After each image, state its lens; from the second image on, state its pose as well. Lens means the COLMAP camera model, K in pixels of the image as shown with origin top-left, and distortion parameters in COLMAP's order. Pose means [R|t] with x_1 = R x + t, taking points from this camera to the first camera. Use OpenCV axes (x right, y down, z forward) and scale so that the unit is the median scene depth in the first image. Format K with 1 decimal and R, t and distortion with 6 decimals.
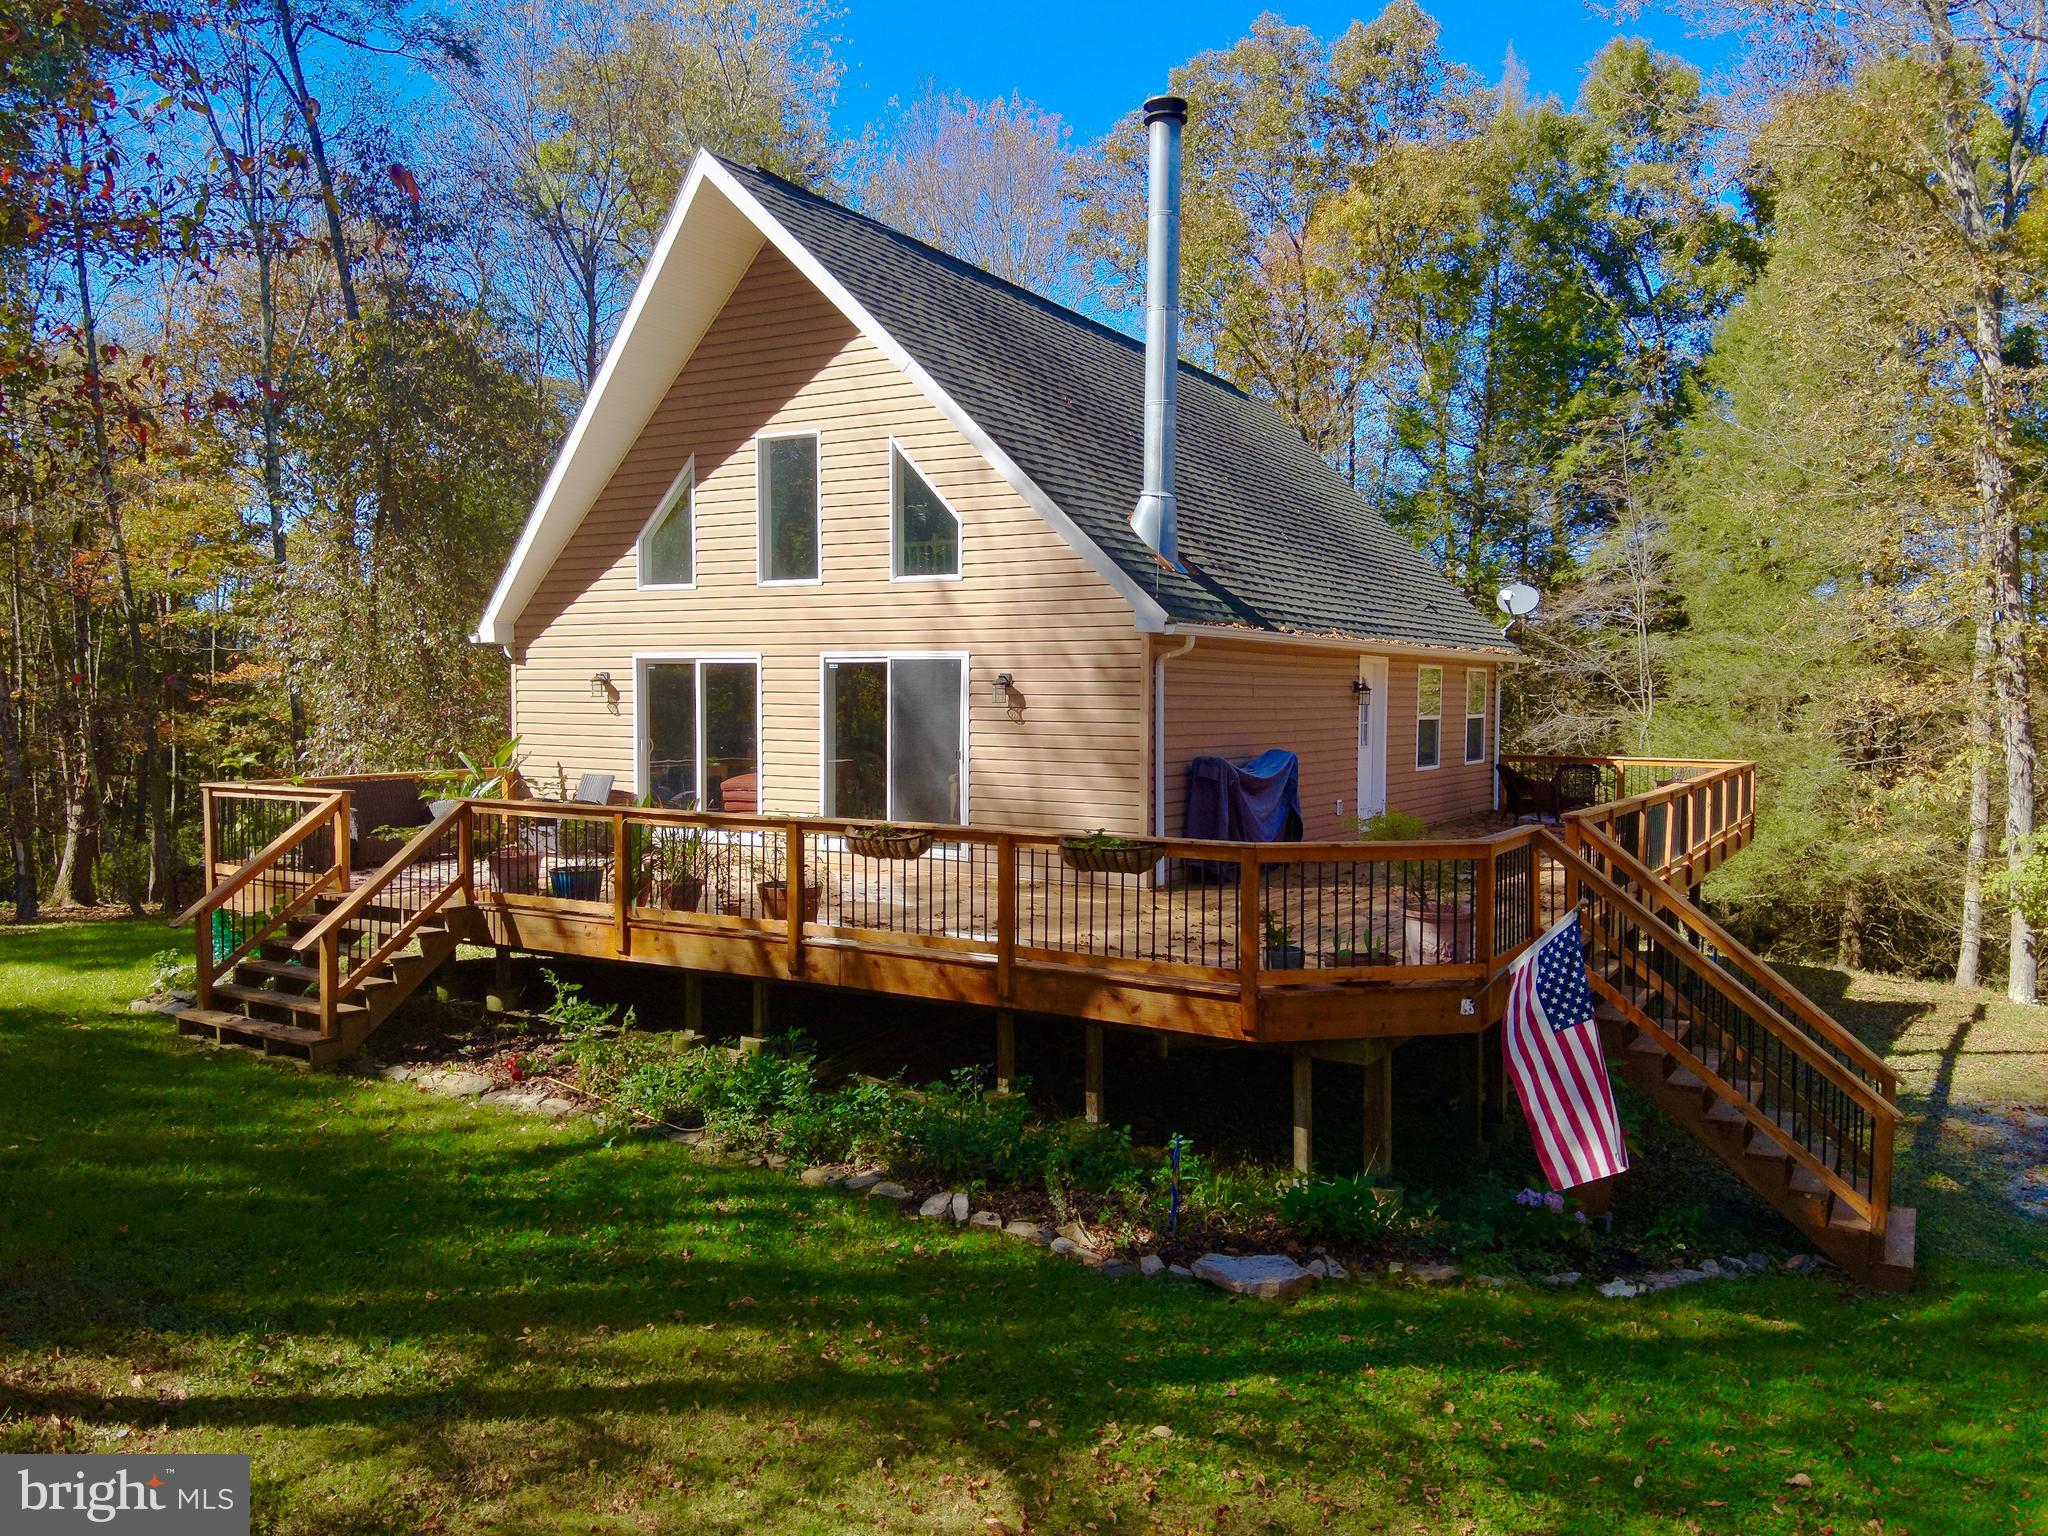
lens RADIAL K [[1497.9, 0, 1024.0], [0, 1497.9, 768.0], [0, 0, 1]] dist [0.101155, -0.198947]
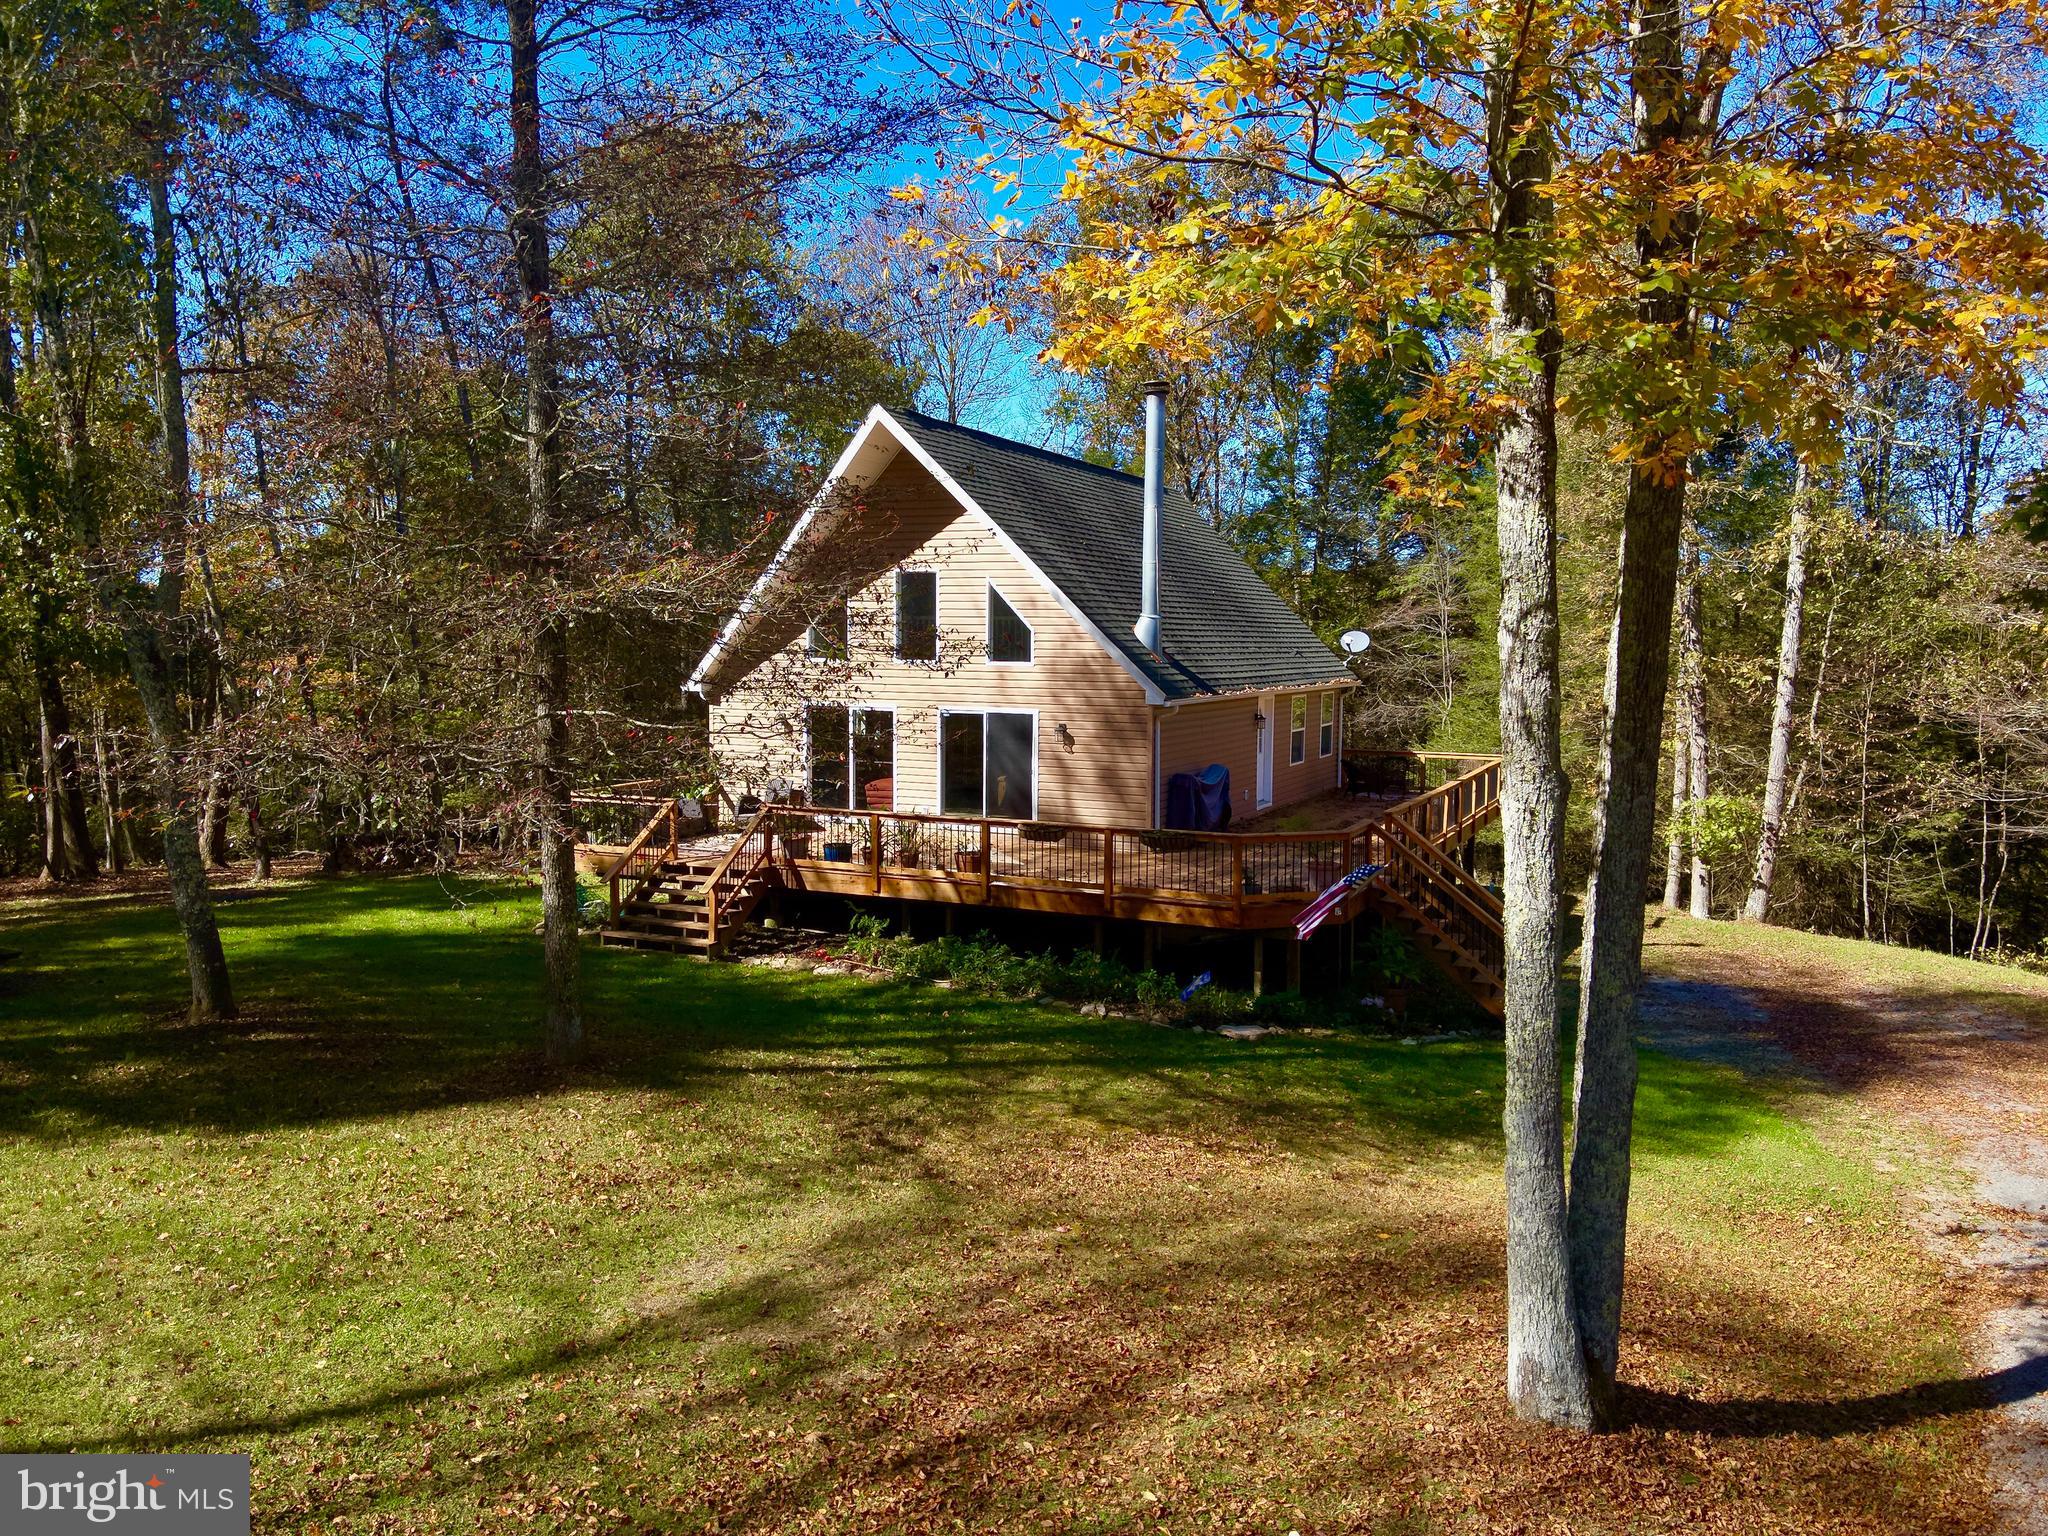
lens RADIAL K [[1497.9, 0, 1024.0], [0, 1497.9, 768.0], [0, 0, 1]] dist [0.101155, -0.198947]
pose [[0.994348, -0.006758, 0.105954, -0.224837], [0.002811, 0.999298, 0.037357, -0.074042], [-0.106132, -0.036848, 0.993669, -0.636553]]
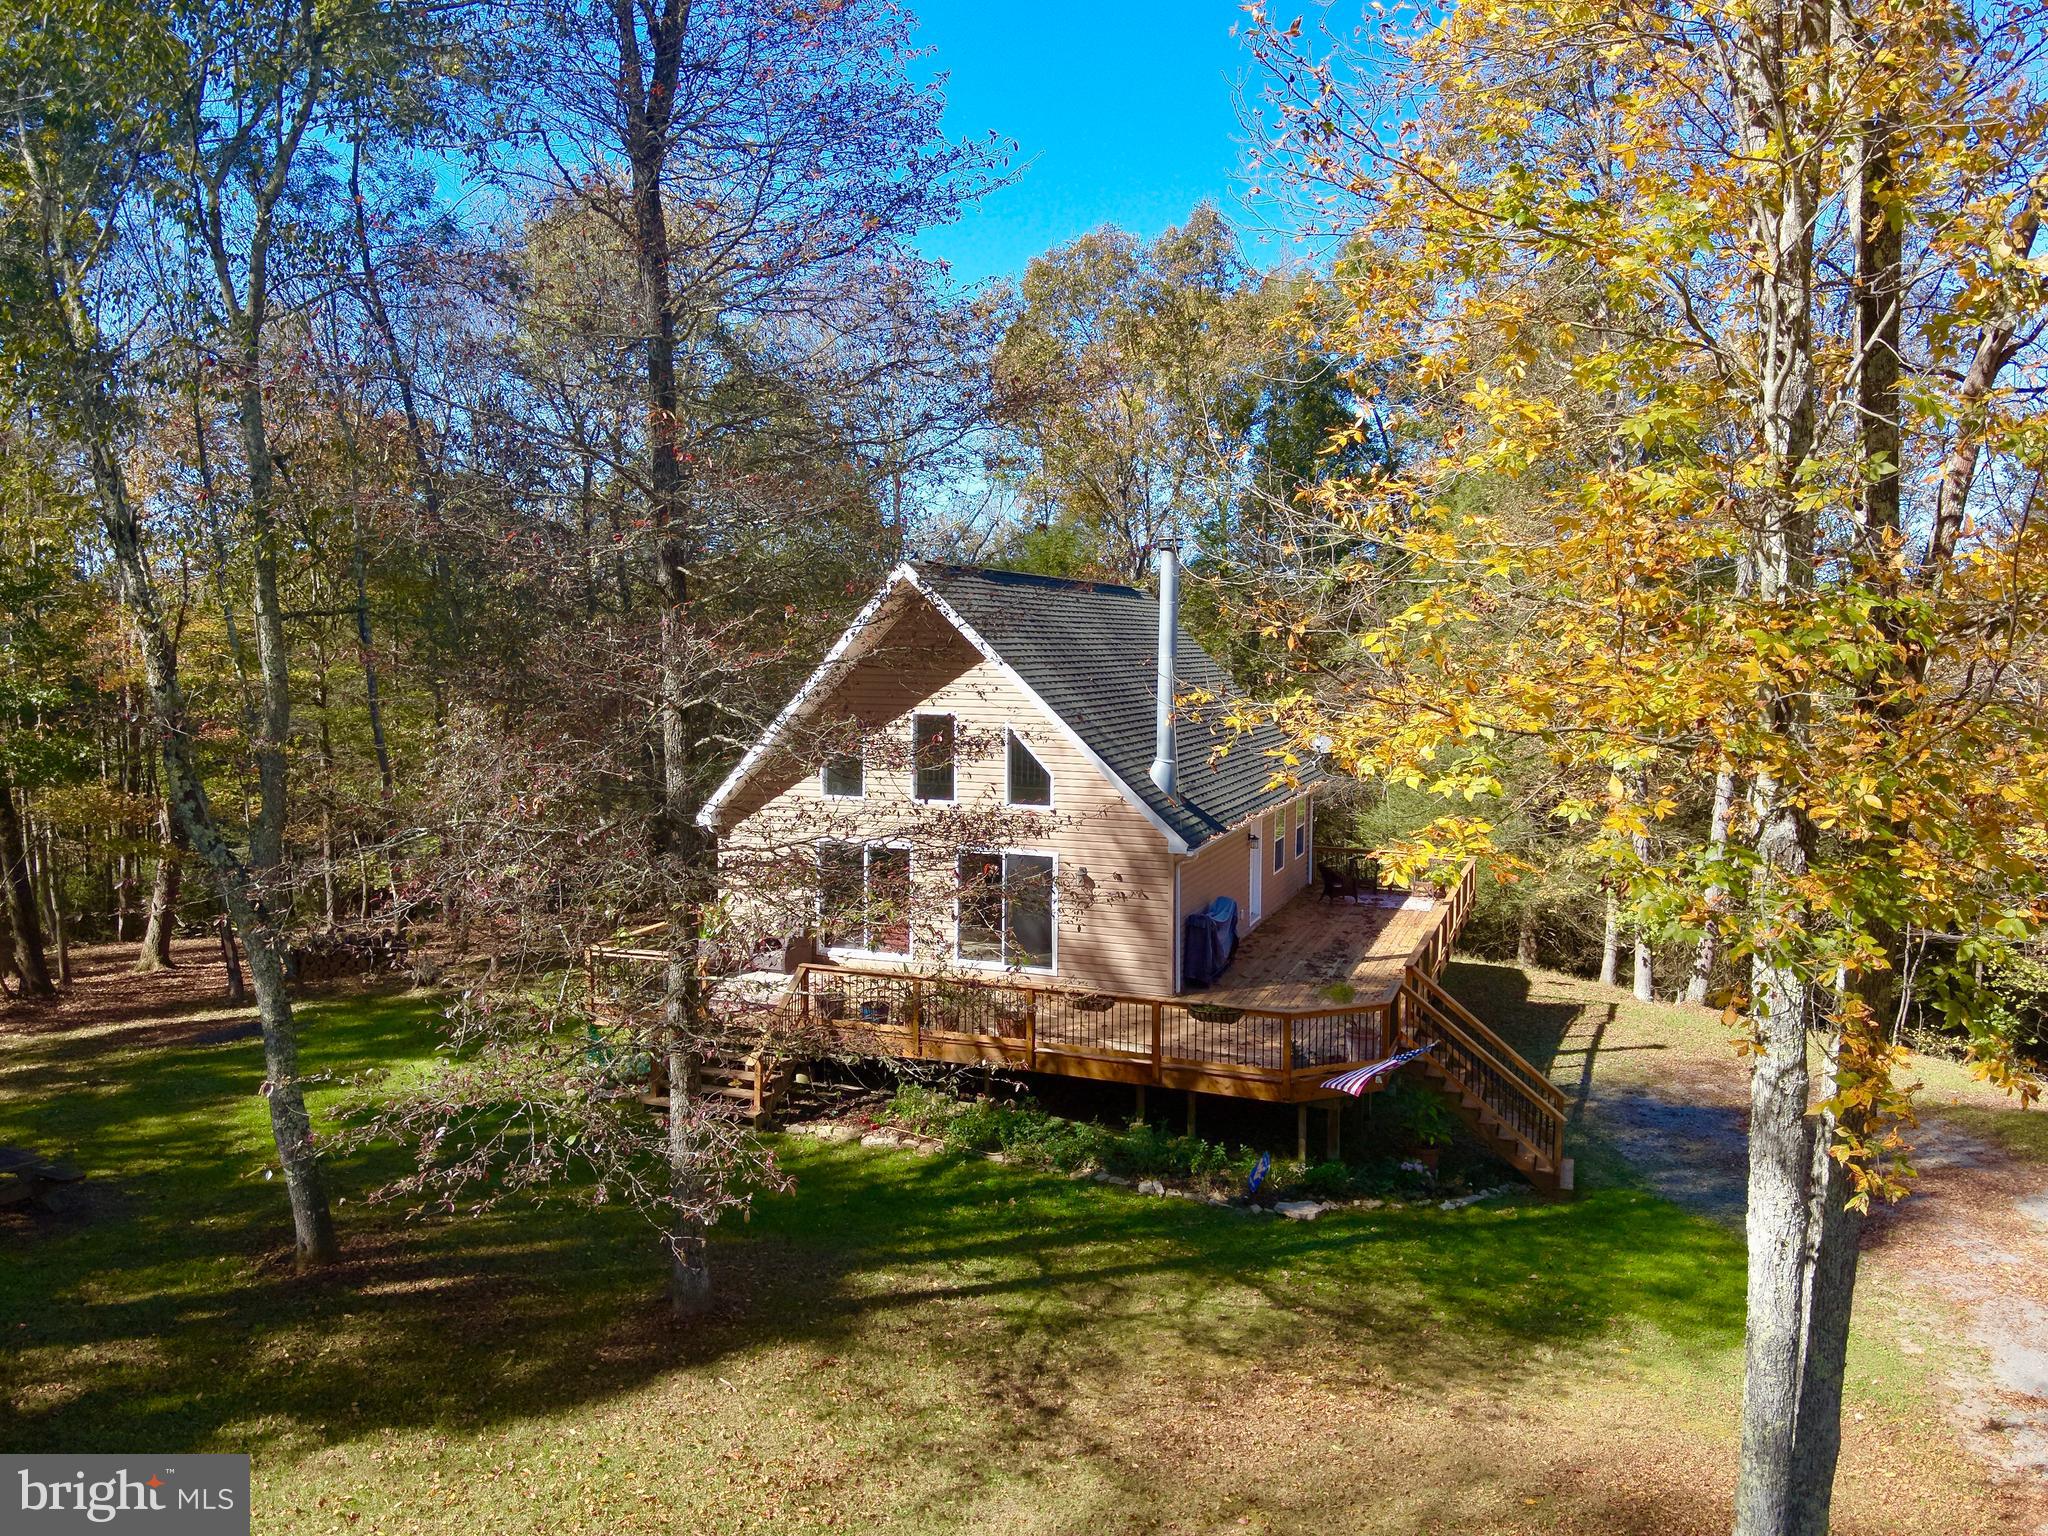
lens RADIAL K [[1508.5, 0, 1005.5], [0, 1508.5, 763.5], [0, 0, 1]] dist [0.043550, -0.122383]
pose [[0.985203, -0.013209, 0.170885, -0.377314], [0.006937, 0.999282, 0.037247, -0.239456], [-0.171254, -0.035510, 0.984587, -0.644518]]
